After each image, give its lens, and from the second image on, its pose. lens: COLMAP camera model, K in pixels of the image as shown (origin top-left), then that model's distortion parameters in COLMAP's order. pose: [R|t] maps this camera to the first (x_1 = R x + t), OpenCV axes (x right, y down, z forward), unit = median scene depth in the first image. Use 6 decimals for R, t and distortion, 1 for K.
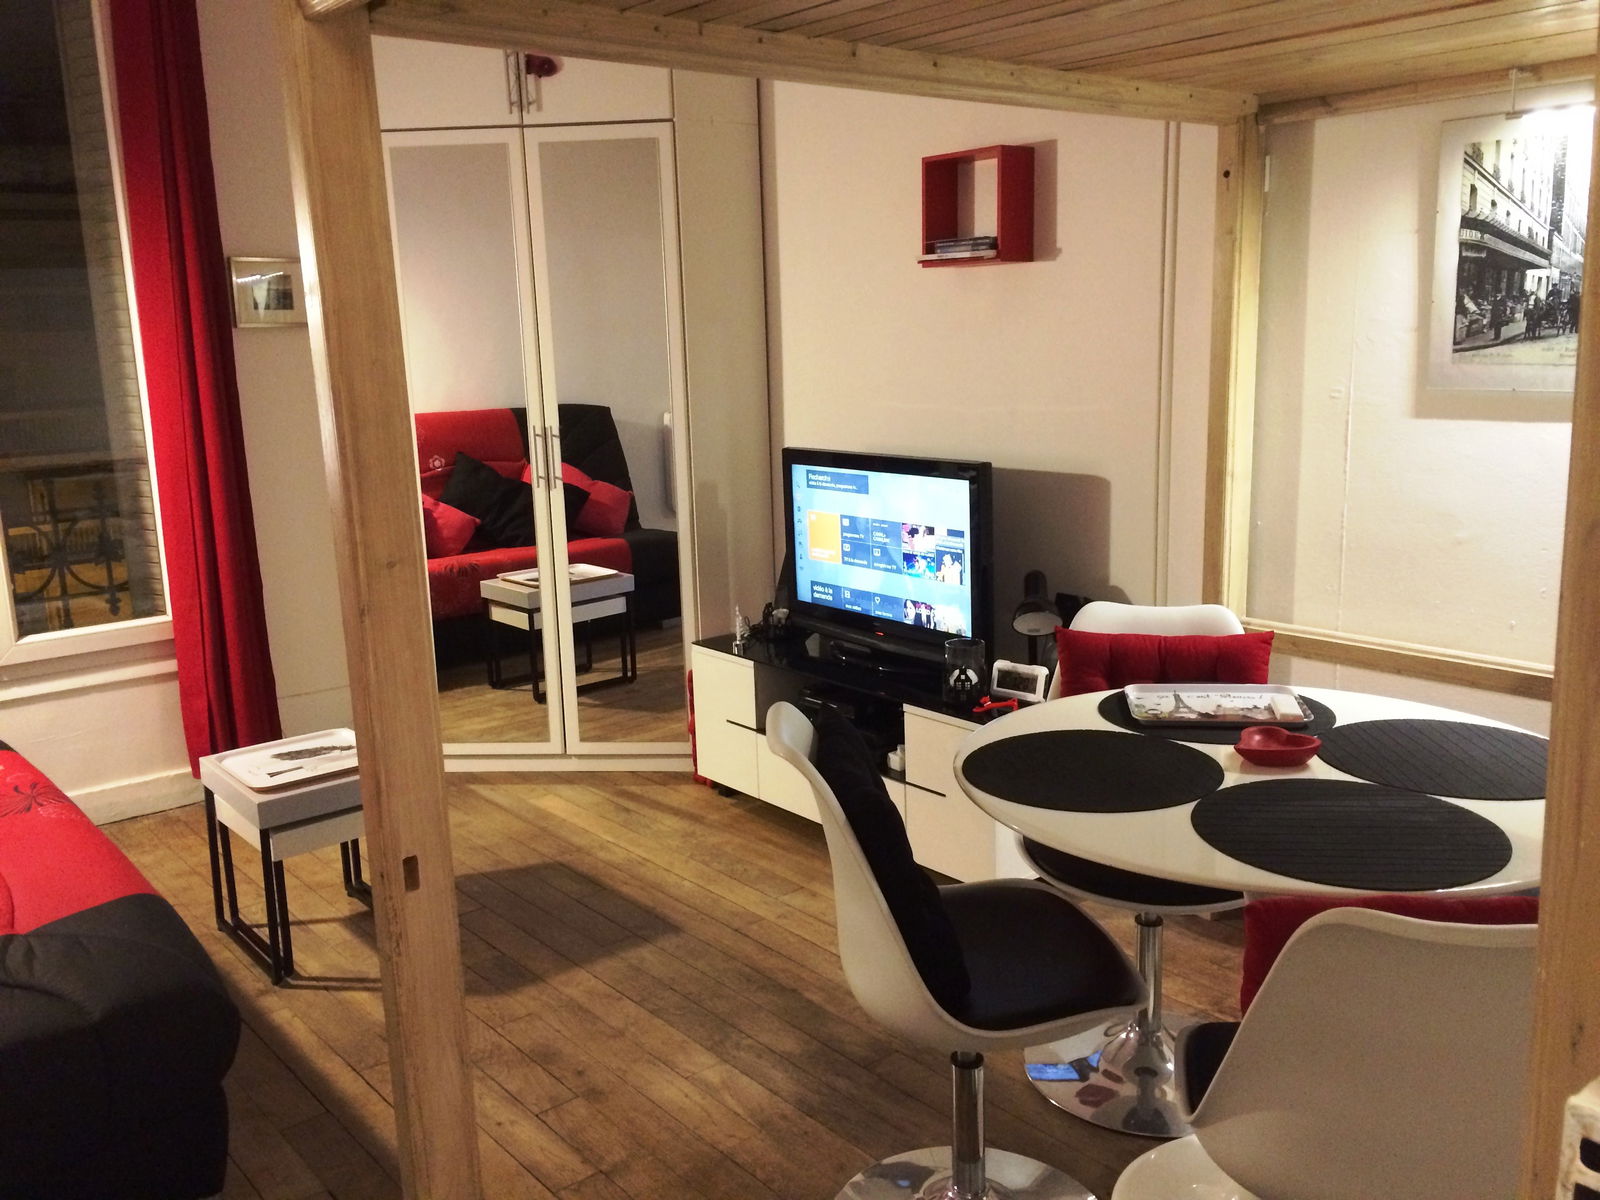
lens RADIAL K [[1401.5, 0, 798.9], [0, 1401.5, 597.7], [0, 0, 1]] dist [0.070658, -0.042064]
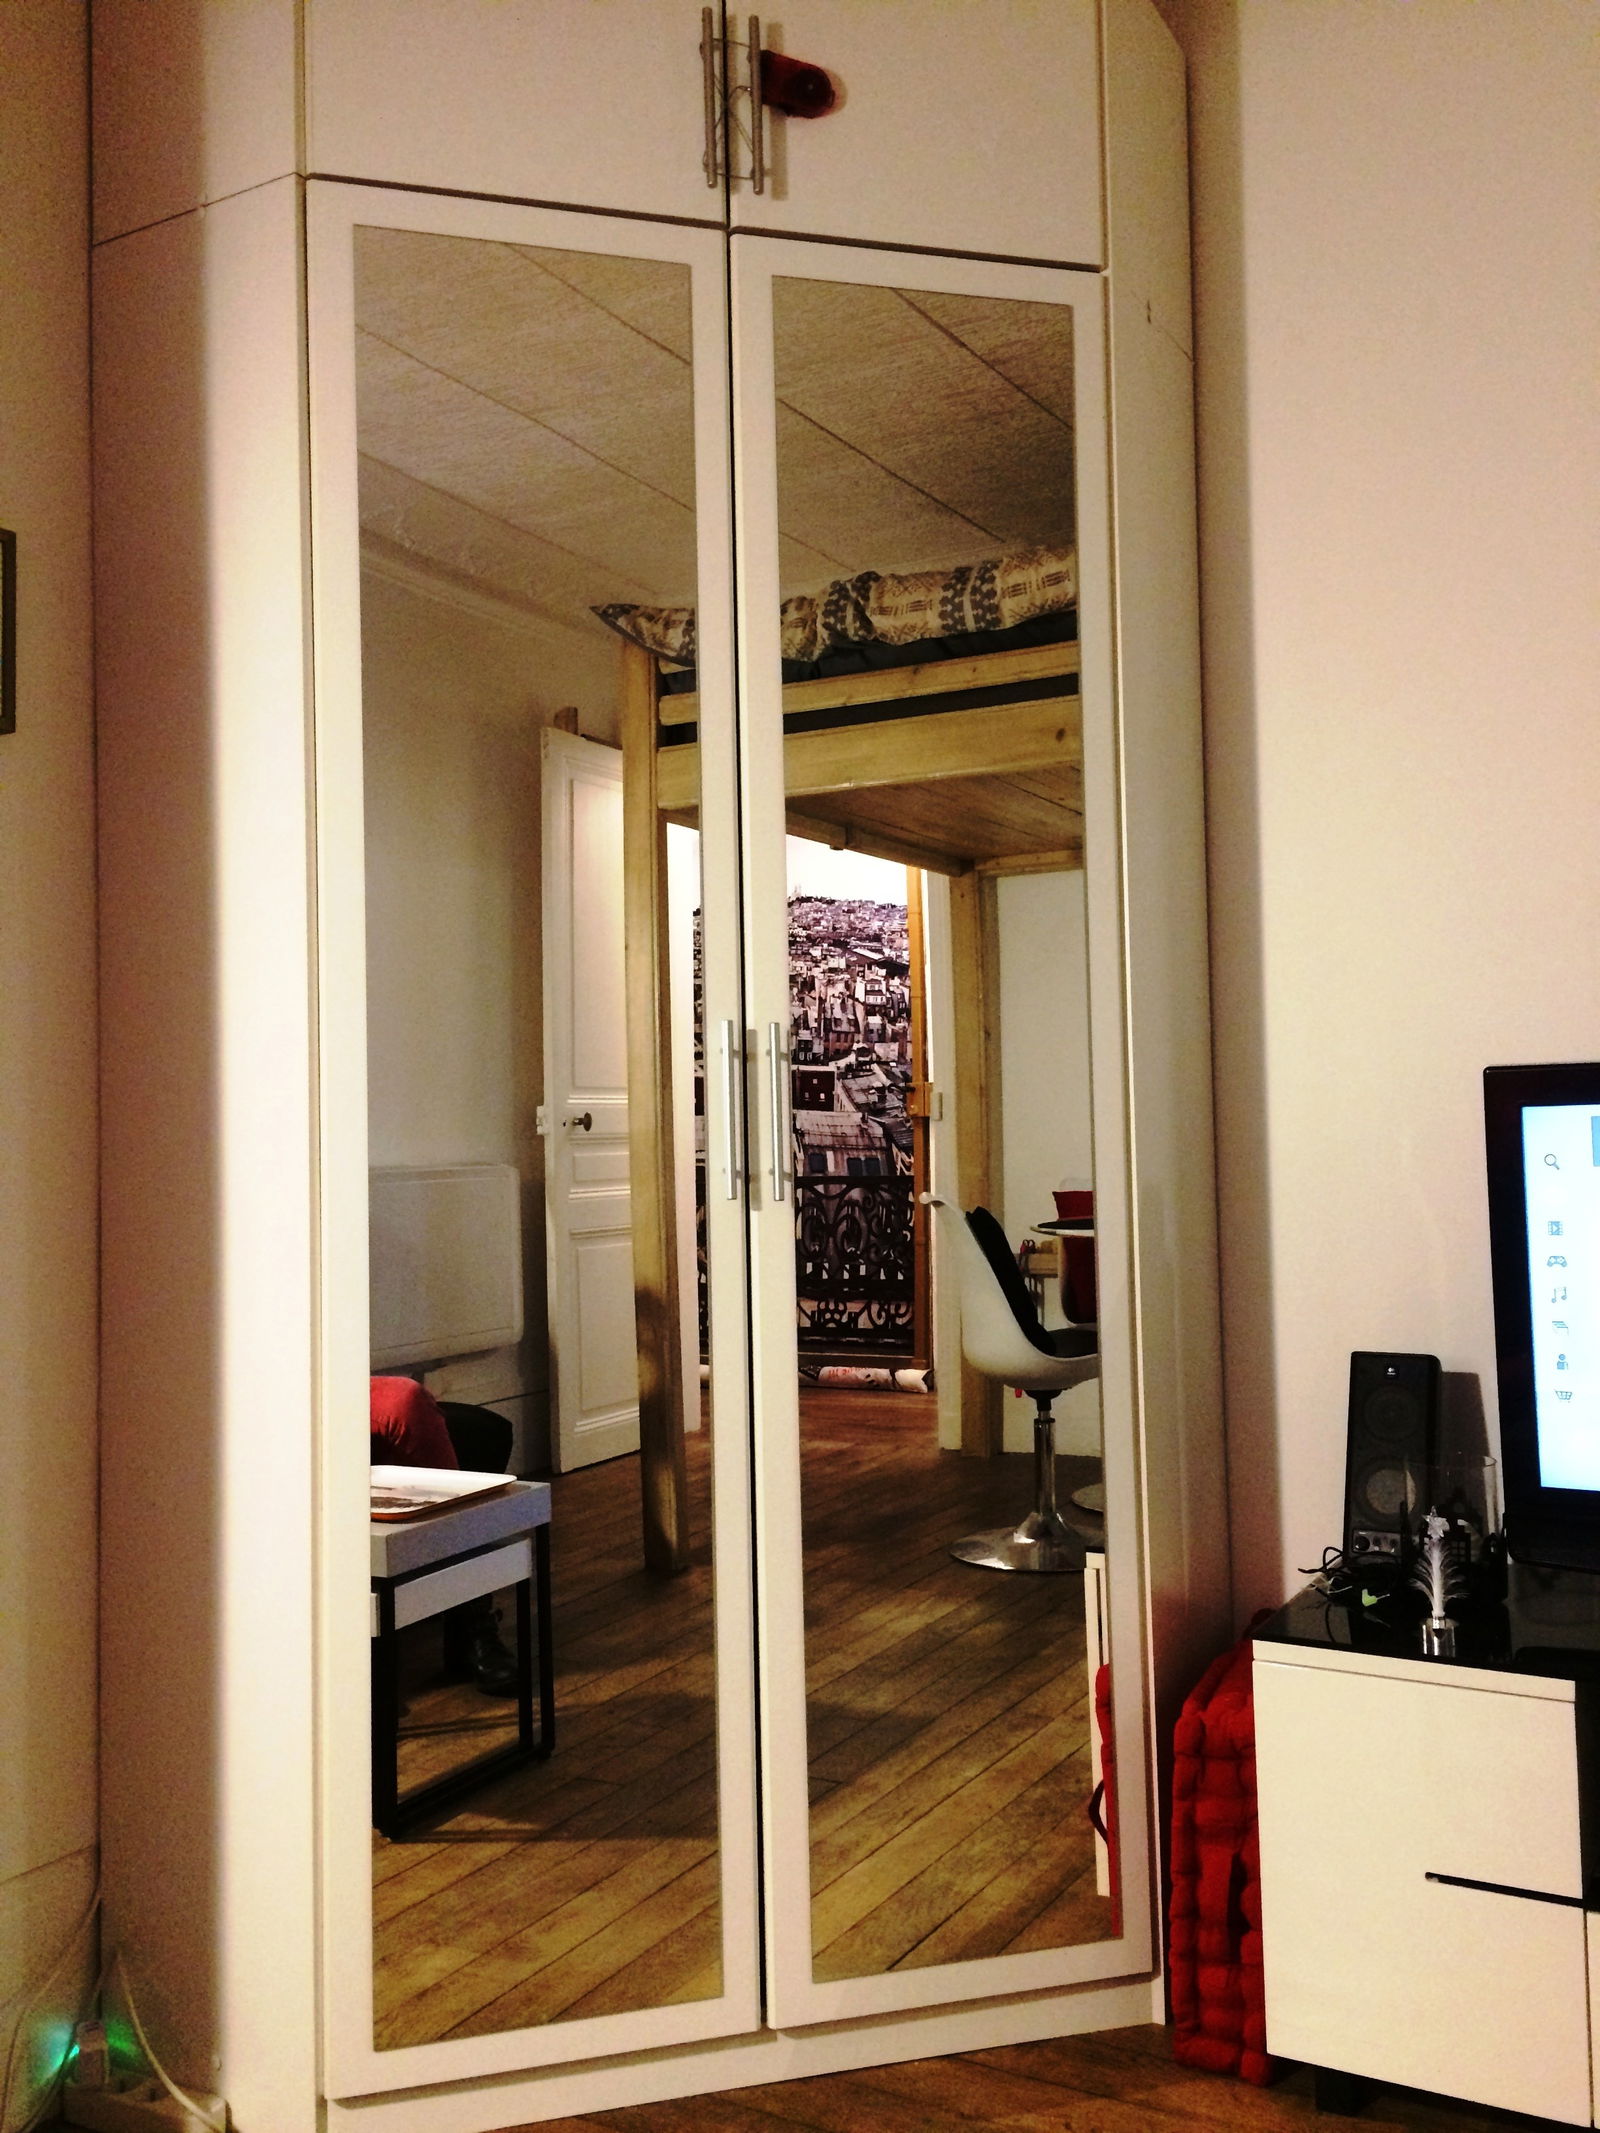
lens RADIAL K [[1868.3, 0, 802.3], [0, 1868.3, 1067.0], [0, 0, 1]] dist [0.070658, -0.042064]
pose [[0.932627, 0.030626, 0.359539, -0.323248], [0.059157, 0.969933, -0.236071, -0.000144], [-0.355959, 0.241436, 0.902775, 0.550698]]
